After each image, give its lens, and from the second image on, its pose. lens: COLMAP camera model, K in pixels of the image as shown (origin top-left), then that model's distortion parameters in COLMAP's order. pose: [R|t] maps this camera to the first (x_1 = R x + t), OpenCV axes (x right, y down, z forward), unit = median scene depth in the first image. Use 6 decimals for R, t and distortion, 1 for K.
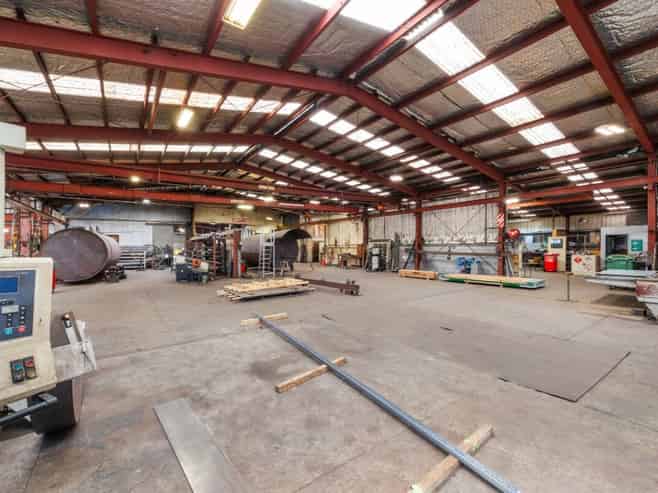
lens RADIAL K [[289.5, 0, 329.3], [0, 289.5, 244.7], [0, 0, 1]] dist [-0.009340, 0.000198]
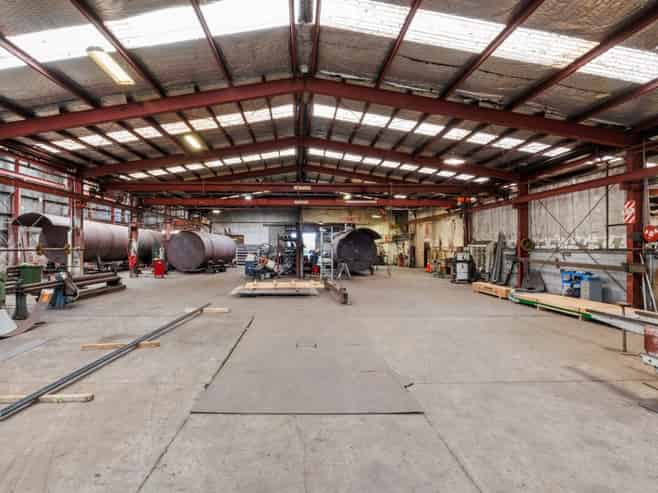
lens RADIAL K [[339.9, 0, 326.3], [0, 339.9, 245.2], [0, 0, 1]] dist [-0.004457, -0.001190]
pose [[0.831500, 0.015337, -0.555314, 0.404348], [-0.013925, 0.999880, 0.006765, -0.009504], [0.555351, 0.002107, 0.831614, 0.060733]]
